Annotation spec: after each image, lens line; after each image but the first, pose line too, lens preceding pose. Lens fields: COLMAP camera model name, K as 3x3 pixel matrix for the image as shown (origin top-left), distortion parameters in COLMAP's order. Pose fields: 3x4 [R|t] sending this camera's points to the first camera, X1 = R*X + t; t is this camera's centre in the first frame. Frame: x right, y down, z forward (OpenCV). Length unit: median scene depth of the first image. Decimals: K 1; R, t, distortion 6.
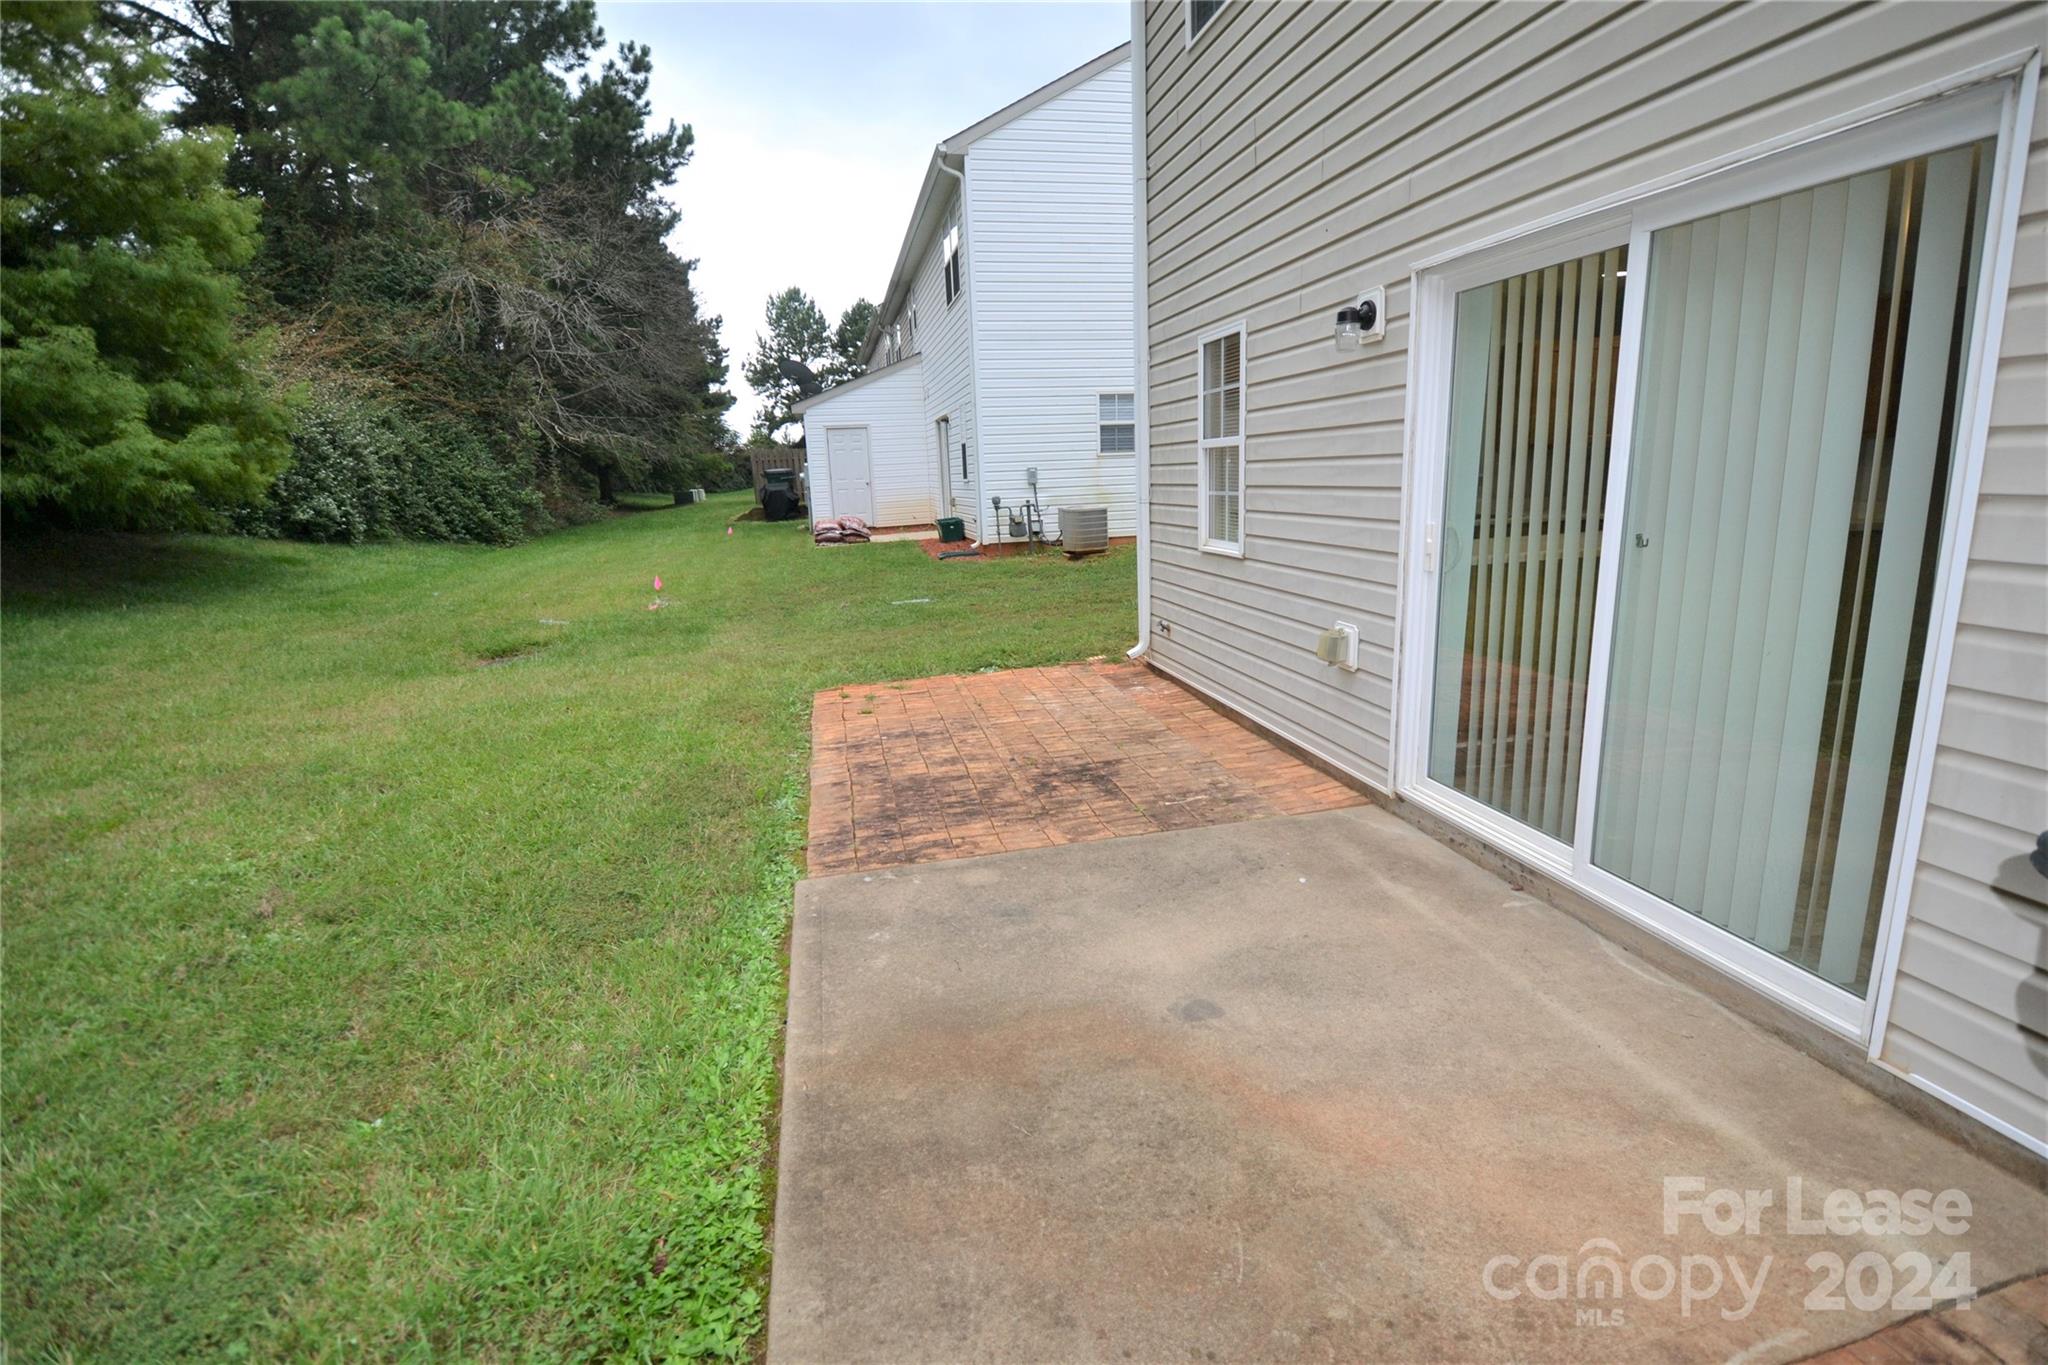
lens RADIAL K [[909.6, 0, 1027.2], [0, 909.6, 659.6], [0, 0, 1]] dist [0.014746, -0.022567]
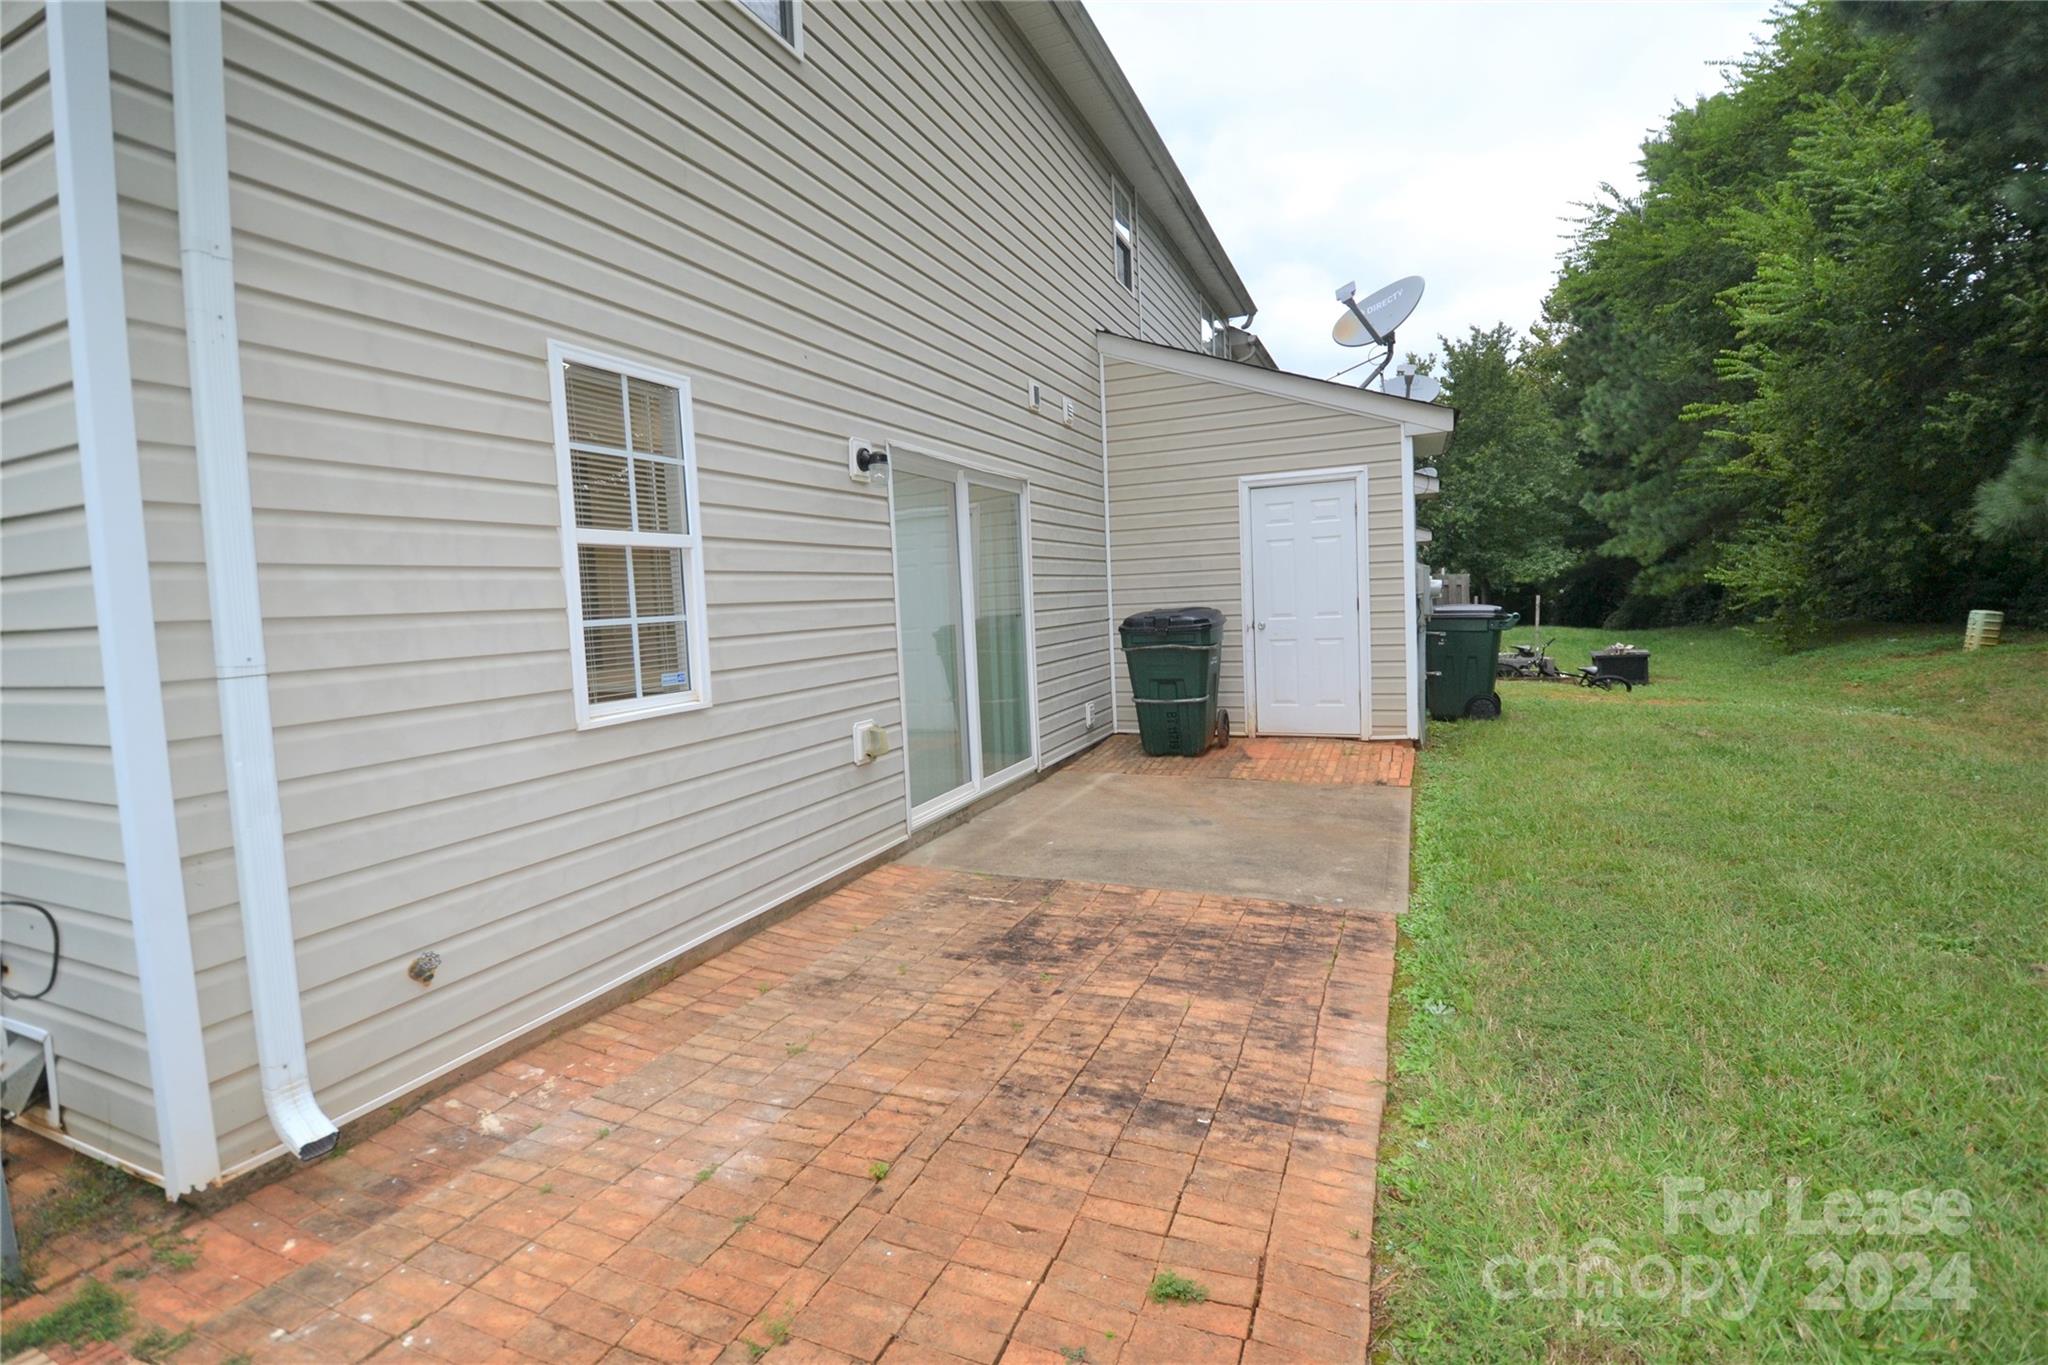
lens RADIAL K [[911.3, 0, 1027.8], [0, 911.3, 658.5], [0, 0, 1]] dist [0.025511, -0.030965]
pose [[-0.809683, 0.032983, 0.585940, -0.401791], [0.189802, 0.959479, 0.208269, -0.265754], [-0.555327, 0.279845, -0.783134, 1.512045]]
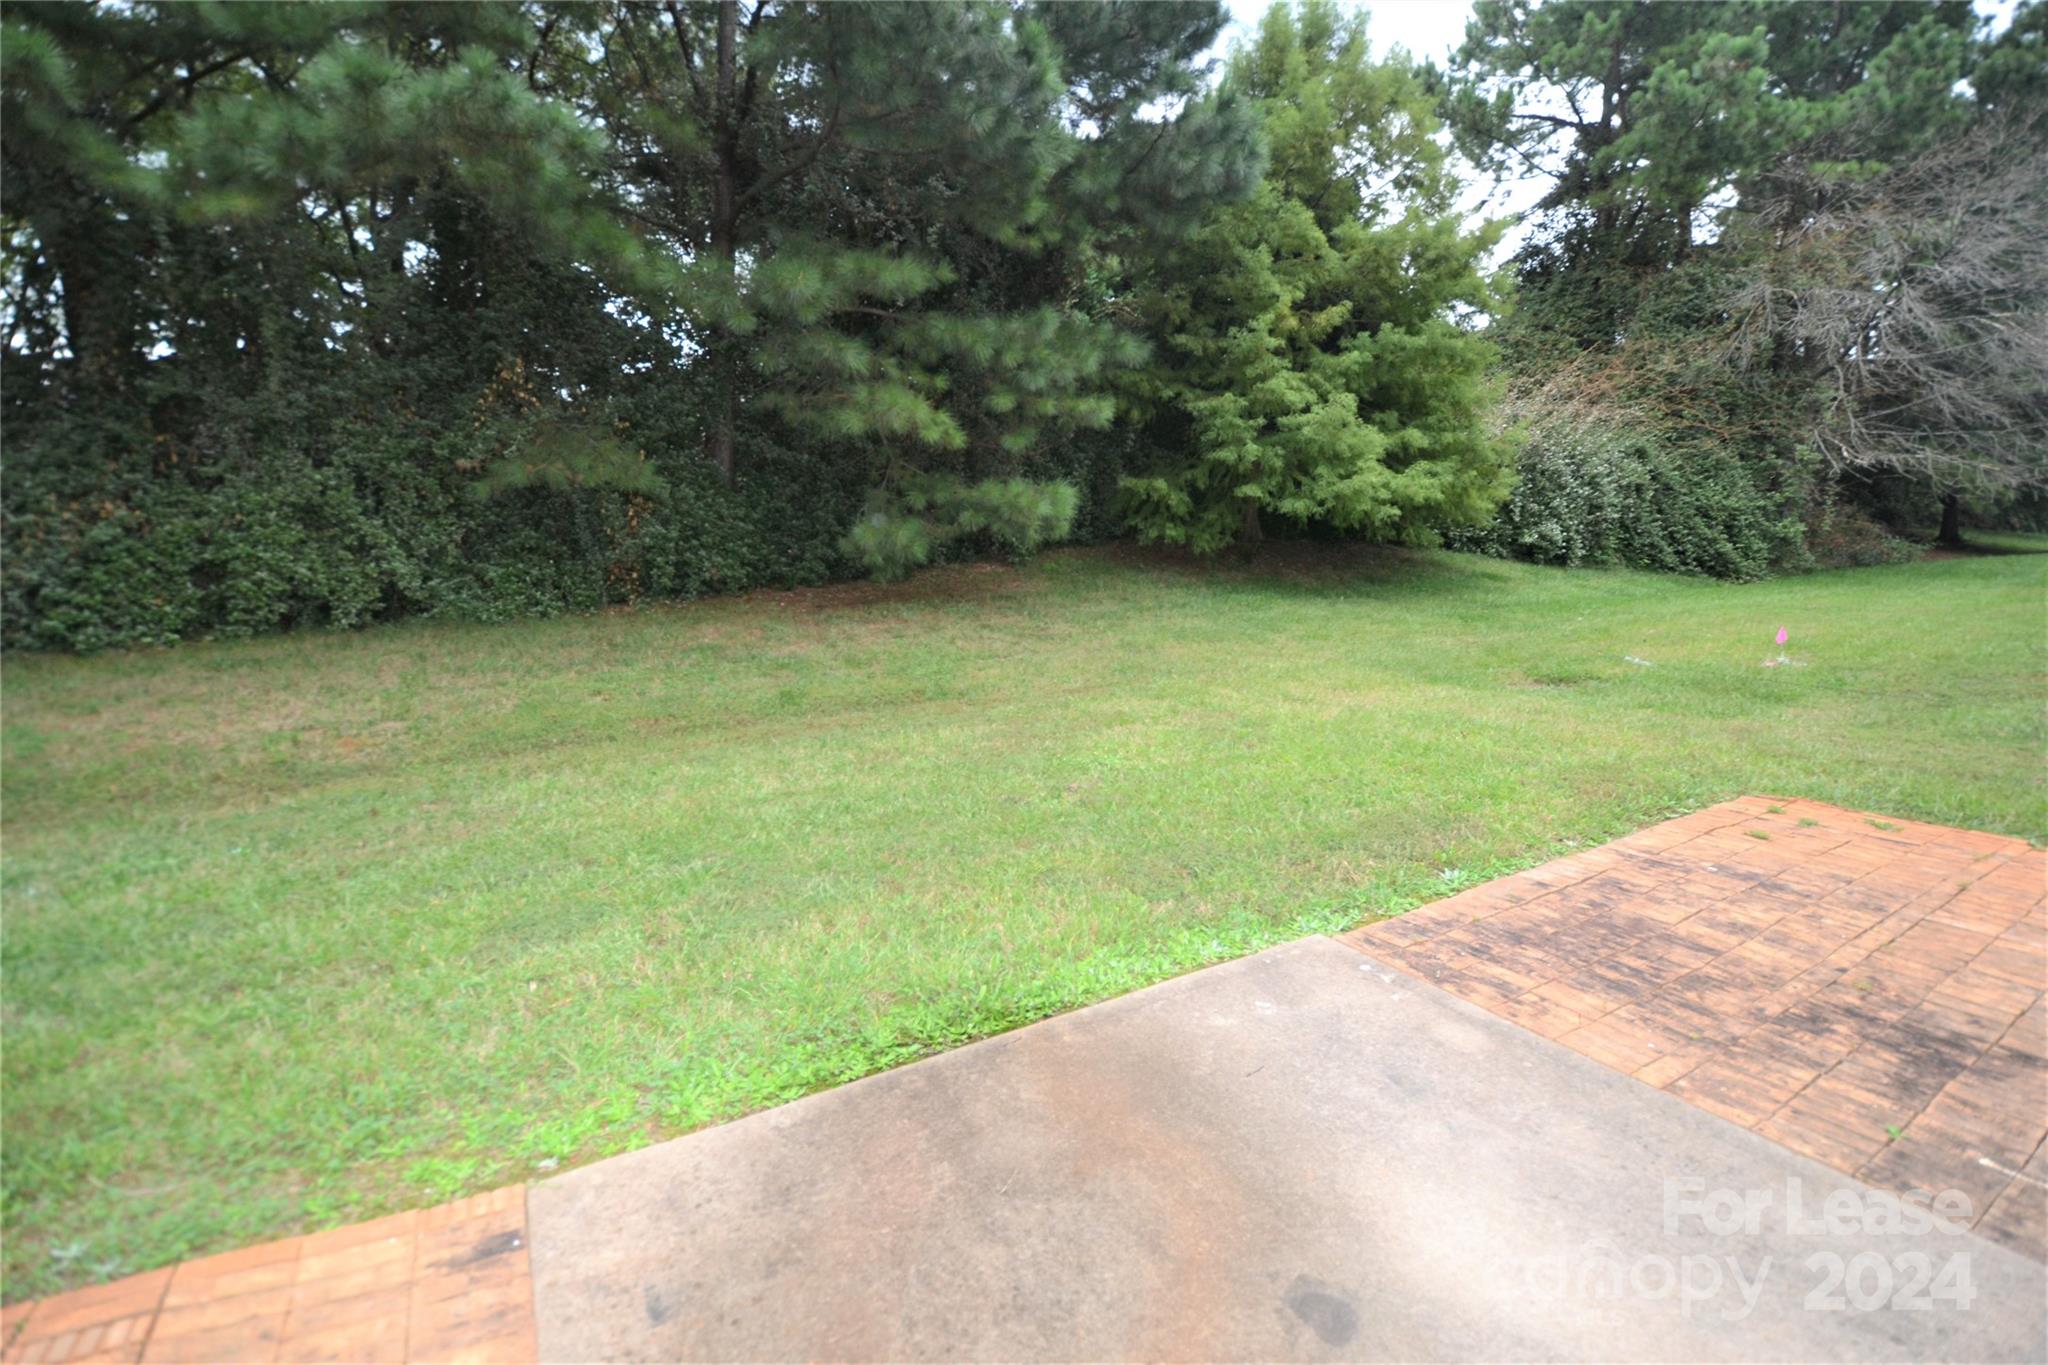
lens RADIAL K [[909.6, 0, 1027.2], [0, 909.6, 659.6], [0, 0, 1]] dist [0.014746, -0.022567]
pose [[0.300969, 0.160500, -0.940030, 0.361074], [-0.190635, 0.975965, 0.105600, -0.051131], [0.934385, 0.147420, 0.324332, 0.291193]]
